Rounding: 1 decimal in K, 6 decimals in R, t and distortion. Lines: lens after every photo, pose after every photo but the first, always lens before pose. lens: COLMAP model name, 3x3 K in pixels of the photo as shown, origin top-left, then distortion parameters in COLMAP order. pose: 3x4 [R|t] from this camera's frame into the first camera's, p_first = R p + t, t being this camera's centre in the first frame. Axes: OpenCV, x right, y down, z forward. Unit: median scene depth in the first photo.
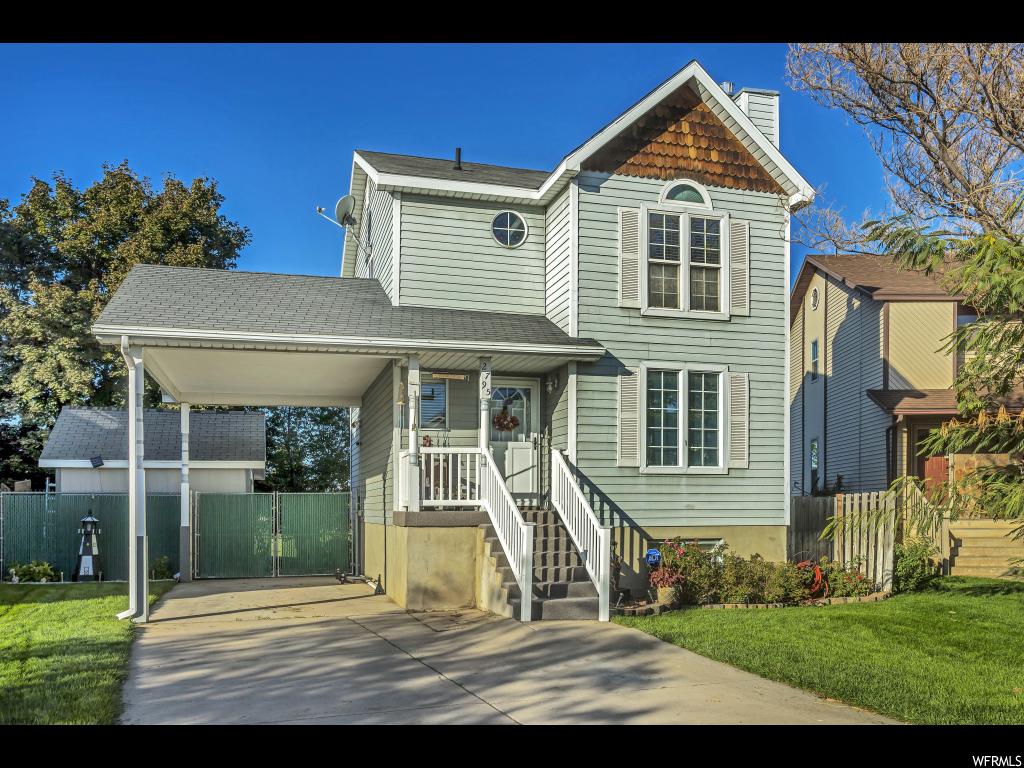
lens RADIAL K [[811.0, 0, 512.6], [0, 811.0, 388.5], [0, 0, 1]] dist [0.009874, 0.012727]
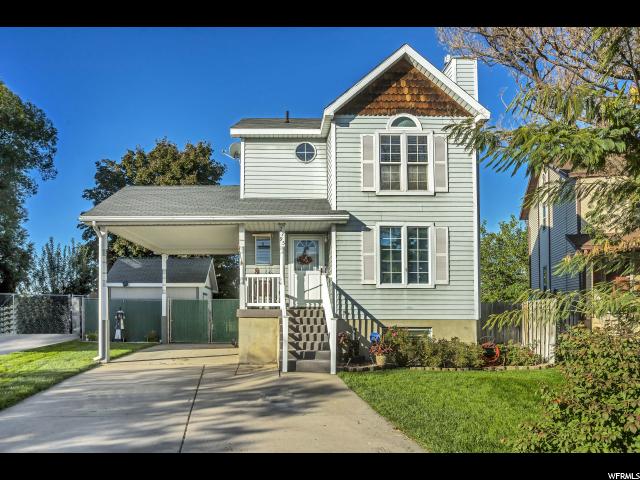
lens RADIAL K [[430.2, 0, 320.0], [0, 430.2, 237.2], [0, 0, 1]] dist [-0.005194, -0.000058]
pose [[0.963573, -0.036343, -0.264965, 0.277081], [0.031810, 0.999265, -0.021380, 0.013234], [0.265547, 0.012173, 0.964021, 0.094695]]
